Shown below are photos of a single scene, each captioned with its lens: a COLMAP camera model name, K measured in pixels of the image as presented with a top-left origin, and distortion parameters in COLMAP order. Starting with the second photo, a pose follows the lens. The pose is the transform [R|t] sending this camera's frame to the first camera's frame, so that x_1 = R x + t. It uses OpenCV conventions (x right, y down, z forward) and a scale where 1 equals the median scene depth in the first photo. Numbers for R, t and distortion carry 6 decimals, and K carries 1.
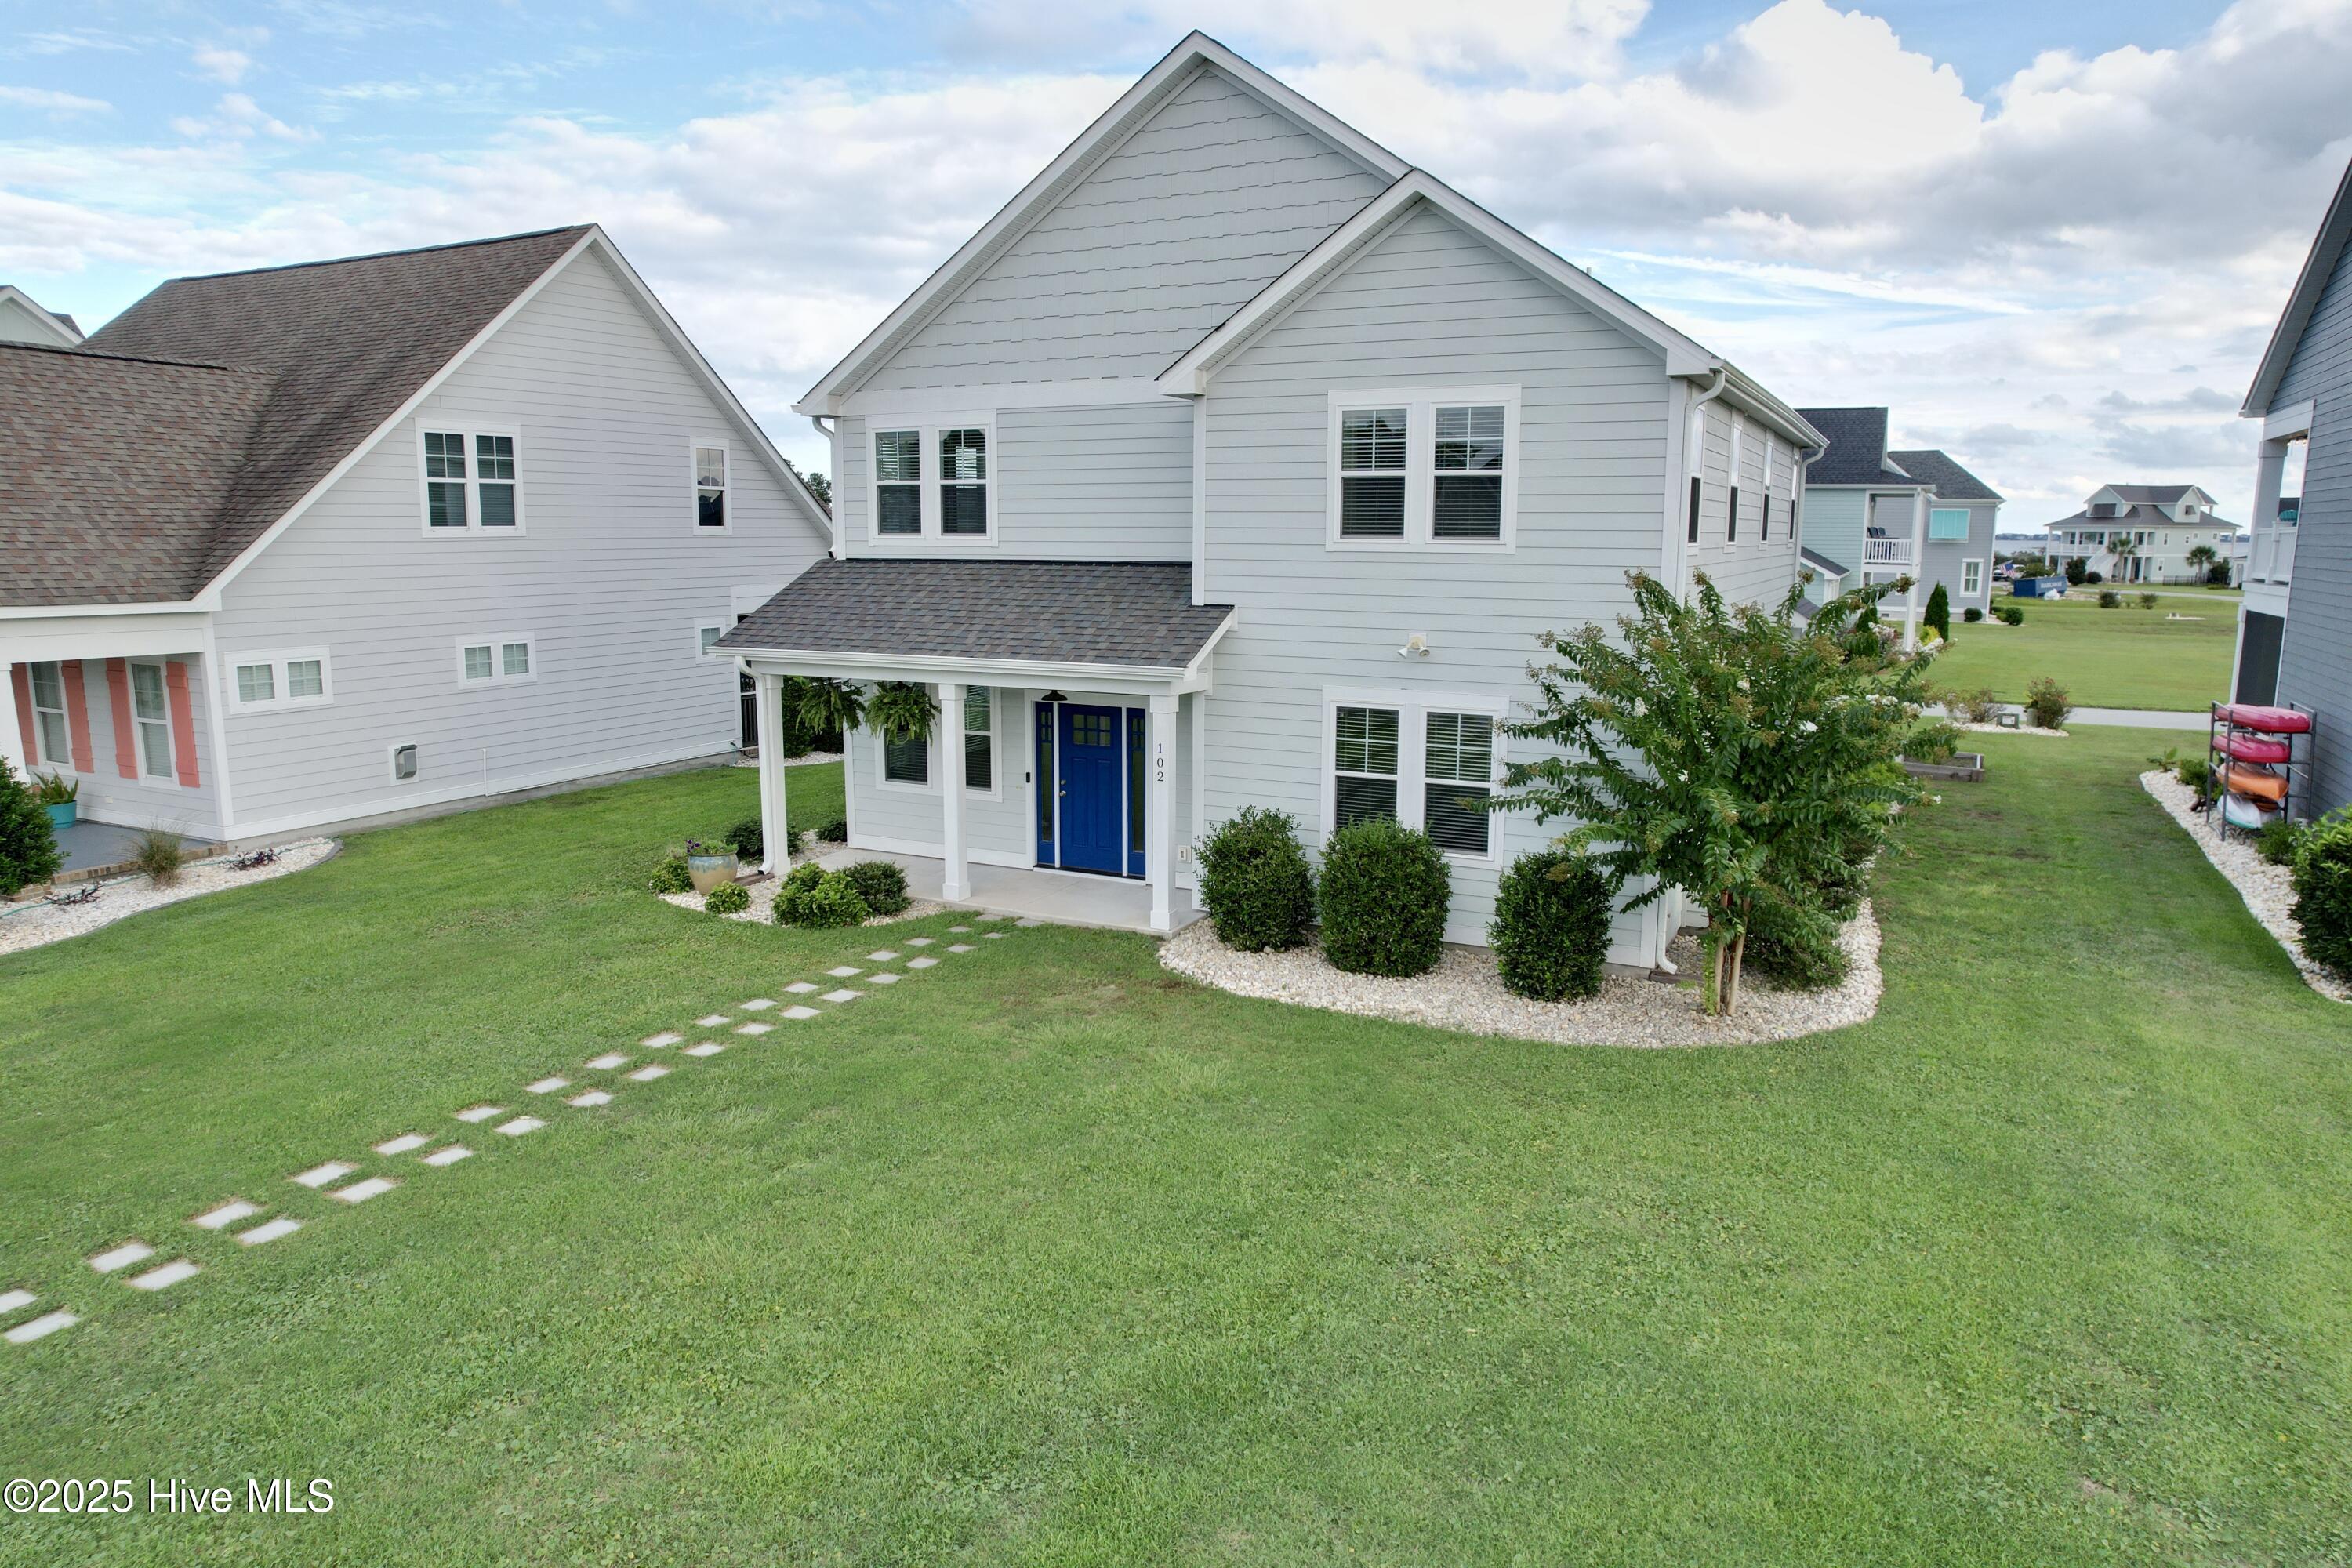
lens RADIAL K [[1504.0, 0, 1173.5], [0, 1504.0, 785.0], [0, 0, 1]] dist [-0.053214, 0.029170]
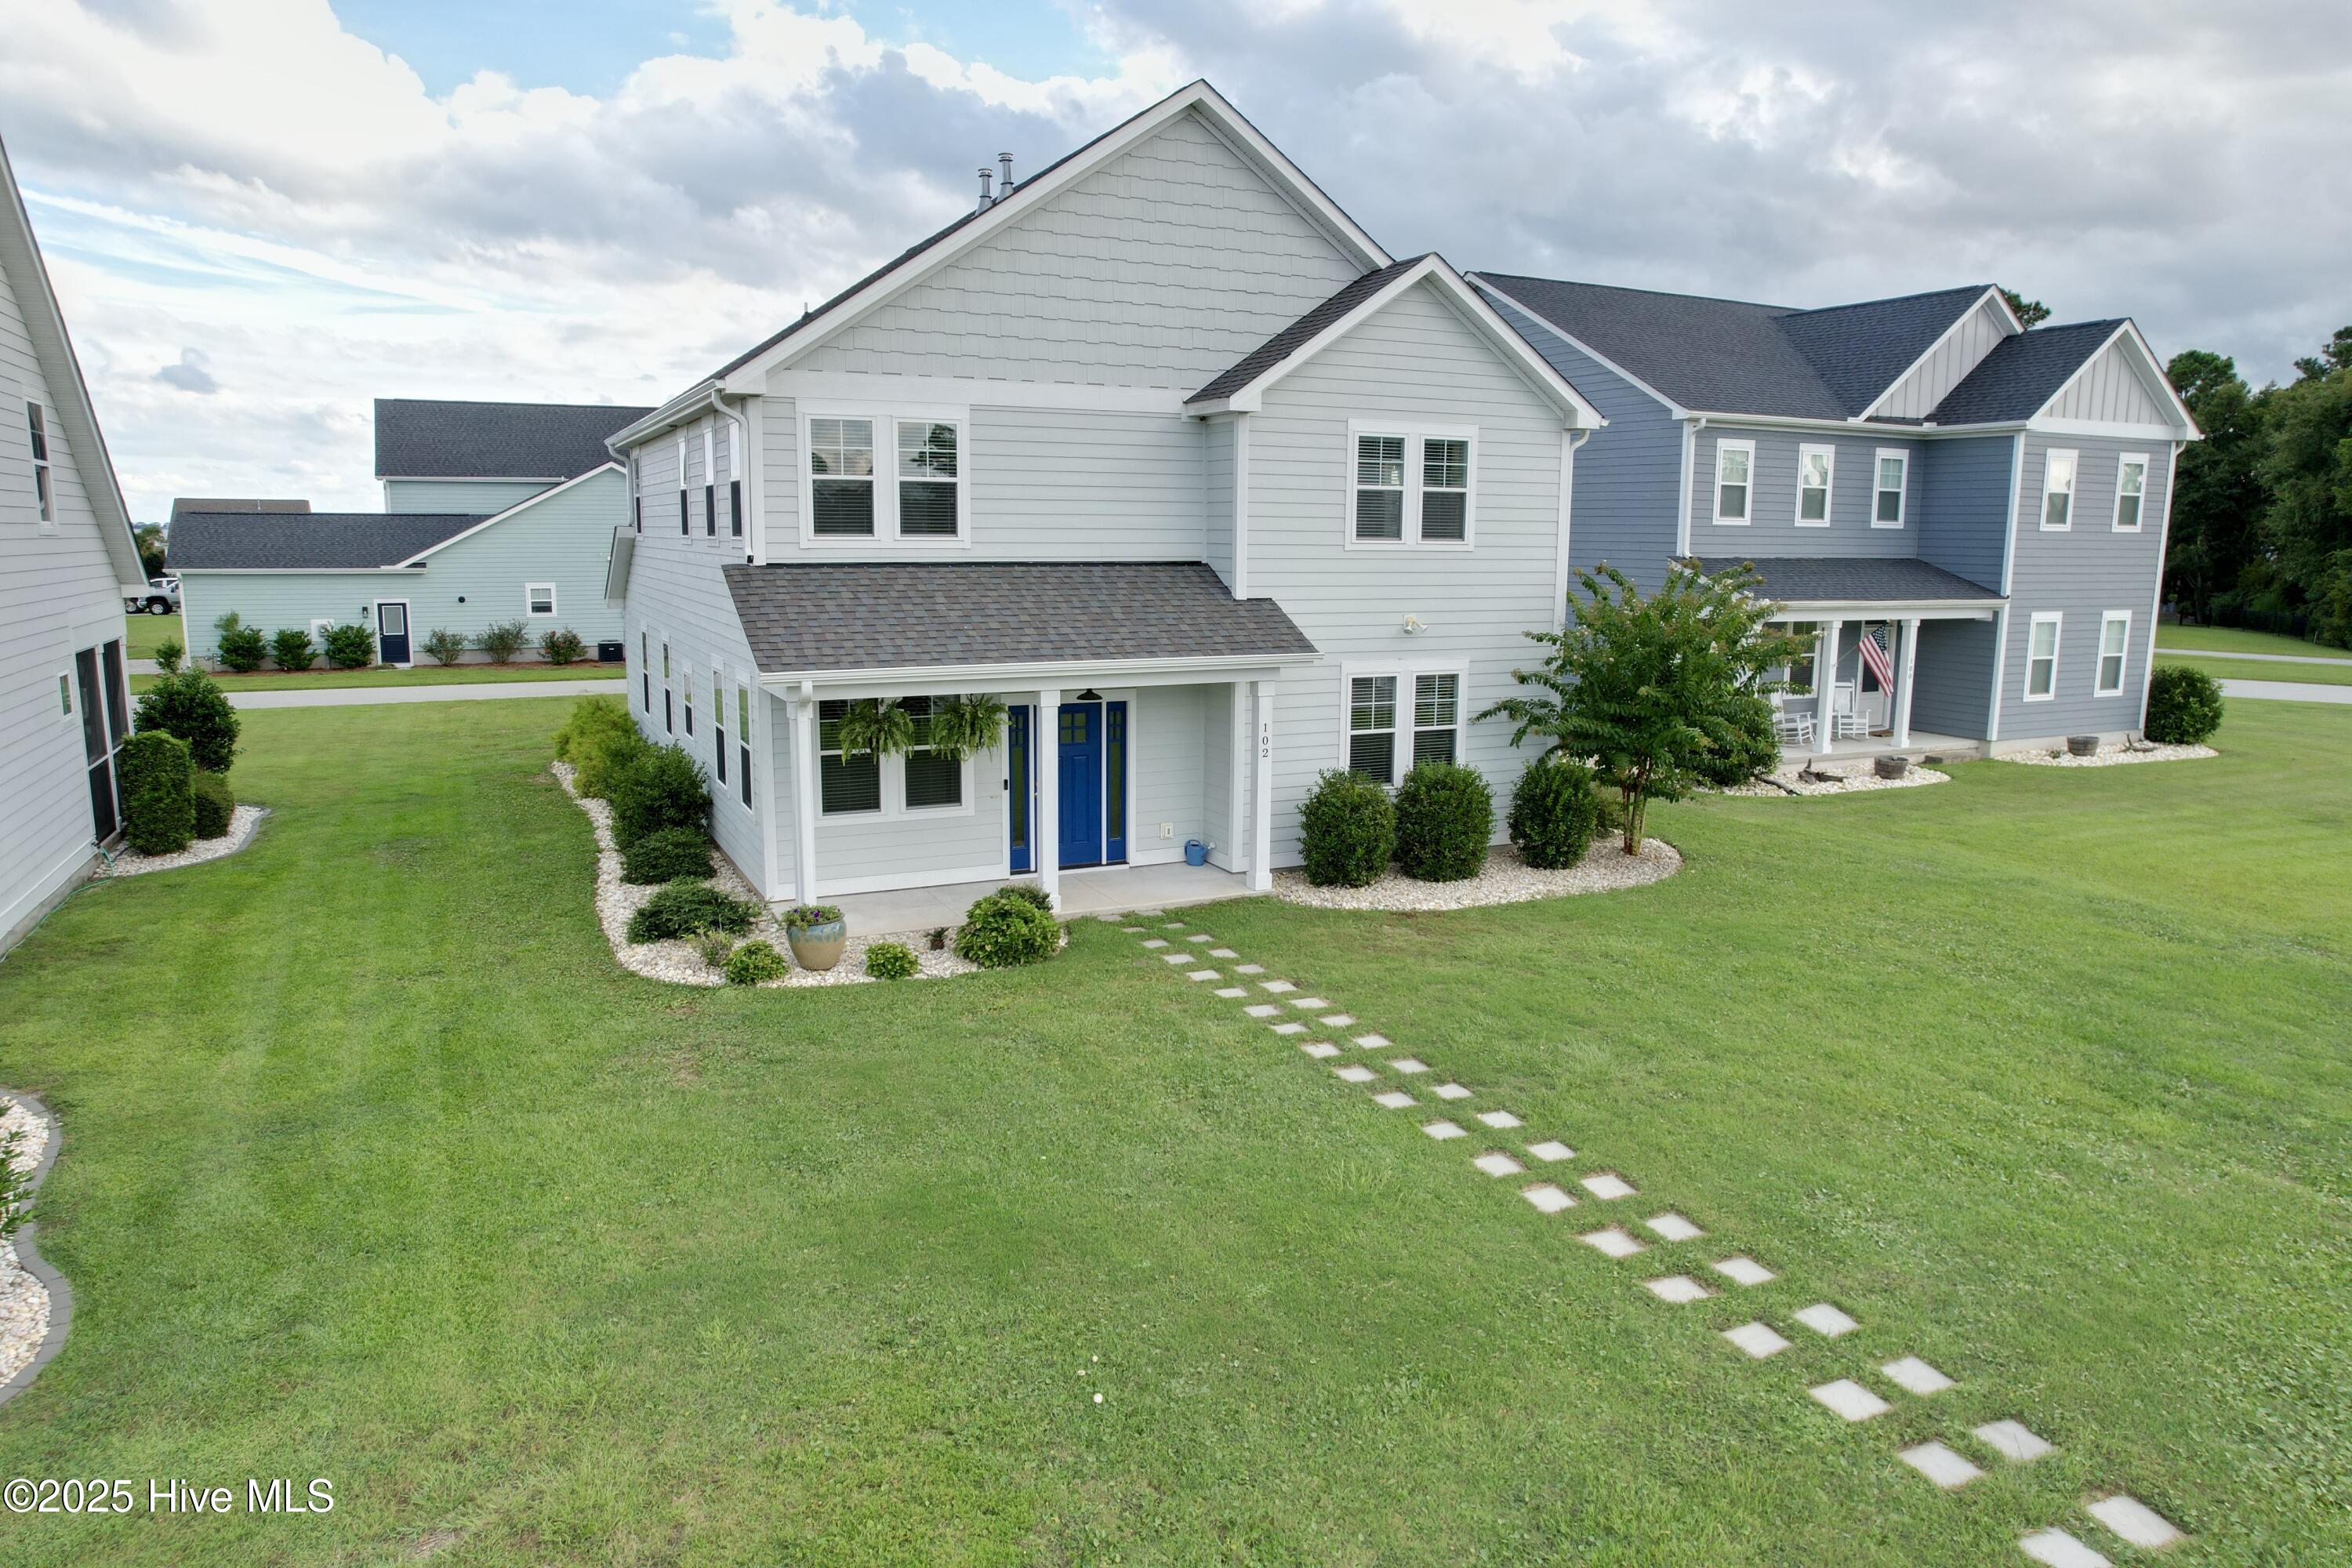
lens RADIAL K [[1504.0, 0, 1174.2], [0, 1504.0, 786.9], [0, 0, 1]] dist [-0.053214, 0.029170]
pose [[0.601041, -0.132679, 0.788128, -0.928804], [0.127663, 0.989400, 0.069205, -0.066194], [-0.788956, 0.059020, 0.611608, 0.366788]]
